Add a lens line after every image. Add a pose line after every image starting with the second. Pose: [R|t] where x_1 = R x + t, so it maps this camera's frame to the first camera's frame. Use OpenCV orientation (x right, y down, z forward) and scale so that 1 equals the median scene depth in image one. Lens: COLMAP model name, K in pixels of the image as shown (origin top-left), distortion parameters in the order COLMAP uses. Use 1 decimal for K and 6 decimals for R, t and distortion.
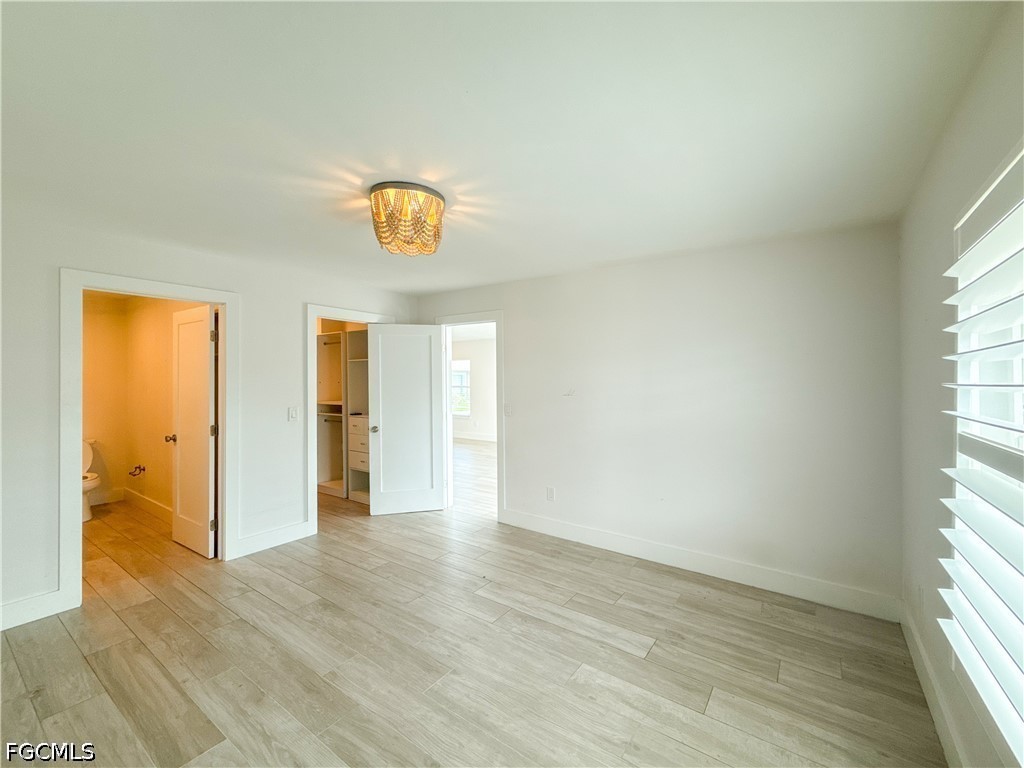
lens RADIAL K [[419.7, 0, 540.3], [0, 419.7, 377.3], [0, 0, 1]] dist [0.001131, 0.000259]
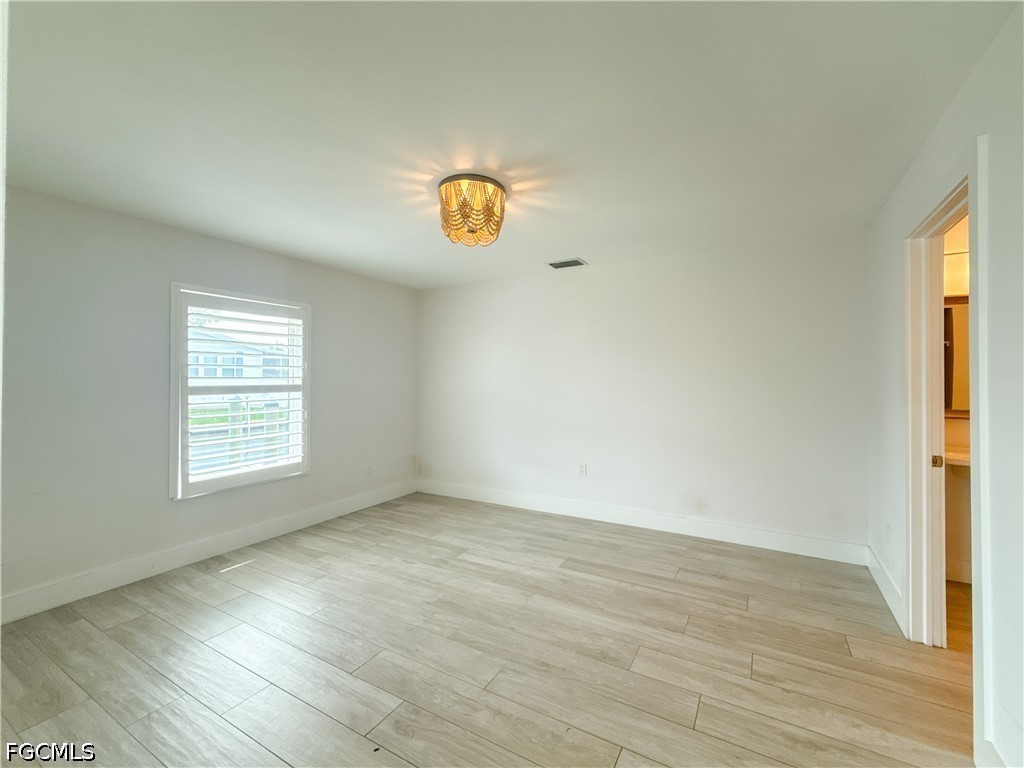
lens RADIAL K [[419.7, 0, 540.3], [0, 419.7, 377.3], [0, 0, 1]] dist [0.001131, 0.000259]
pose [[-0.995406, -0.000848, -0.095738, -0.380458], [-0.000425, 0.999990, -0.004443, 0.057242], [0.095741, -0.004382, -0.995397, 2.074036]]
